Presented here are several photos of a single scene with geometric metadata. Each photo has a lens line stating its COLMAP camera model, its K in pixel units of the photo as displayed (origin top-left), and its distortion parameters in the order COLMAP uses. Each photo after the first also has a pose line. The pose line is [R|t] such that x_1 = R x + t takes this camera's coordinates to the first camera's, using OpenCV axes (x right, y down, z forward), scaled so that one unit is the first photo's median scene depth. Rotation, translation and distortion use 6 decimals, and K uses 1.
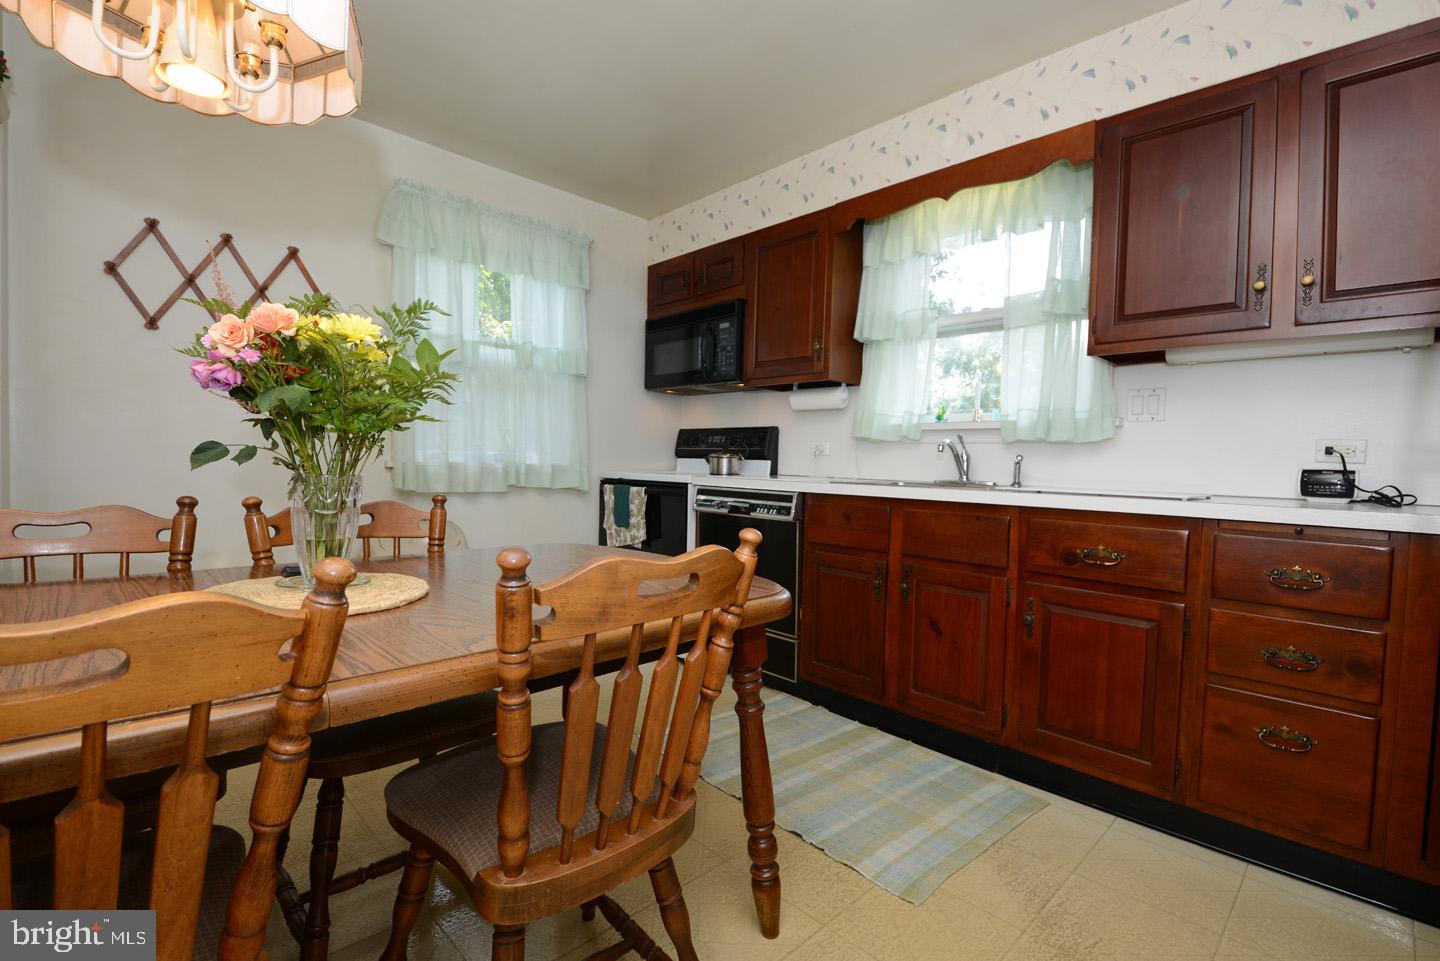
lens RADIAL K [[687.4, 0, 719.0], [0, 687.4, 476.9], [0, 0, 1]] dist [0.039011, 0.000053]
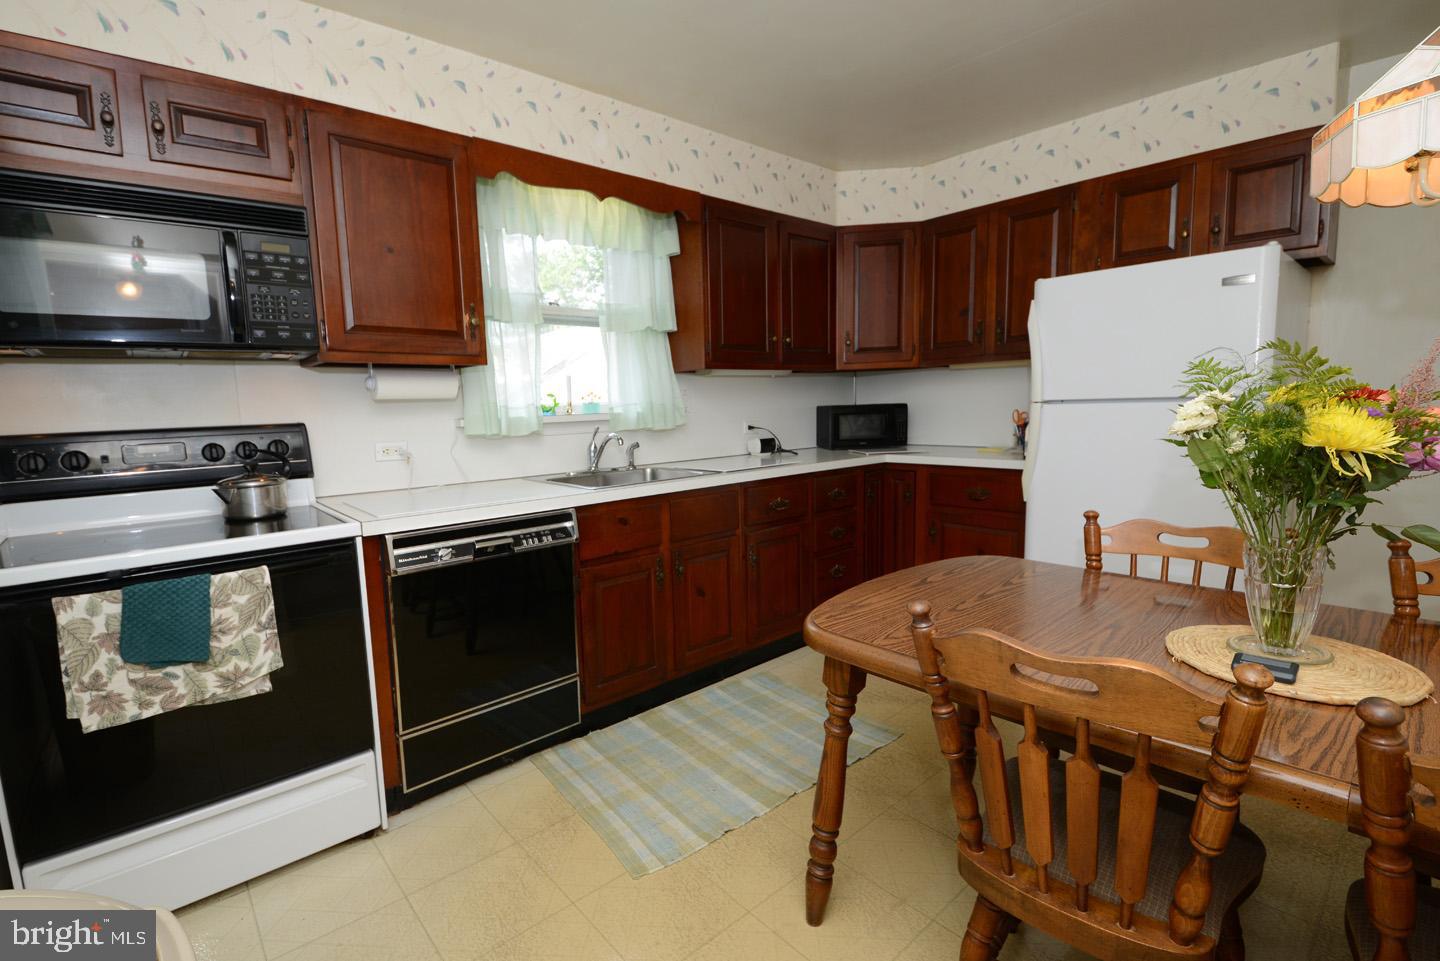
lens RADIAL K [[653.5, 0, 665.7], [0, 653.5, 490.2], [0, 0, 1]] dist [0.000448, -0.014189]
pose [[0.056663, -0.154641, 0.986344, -0.685330], [0.055560, 0.986889, 0.151535, -0.116333], [-0.996846, 0.046214, 0.064512, 0.862159]]
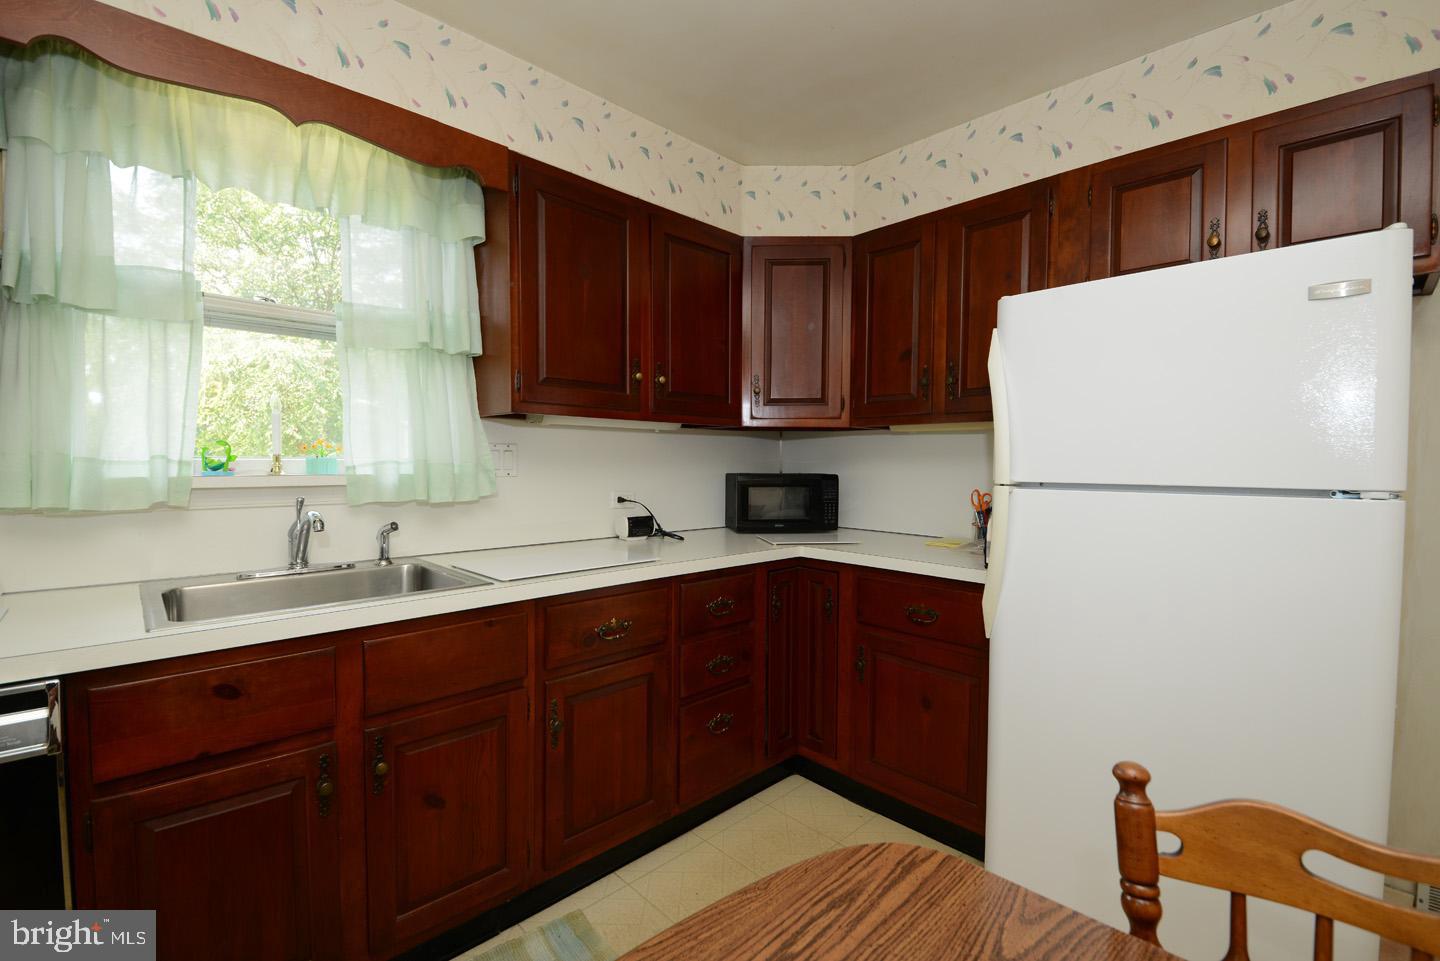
lens RADIAL K [[620.6, 0, 717.8], [0, 620.6, 478.0], [0, 0, 1]] dist [0.015994, -0.024330]
pose [[-0.026285, -0.054258, 0.998181, -0.245563], [0.011303, 0.998446, 0.054570, -0.110469], [-0.999591, 0.012717, -0.025630, 0.648094]]
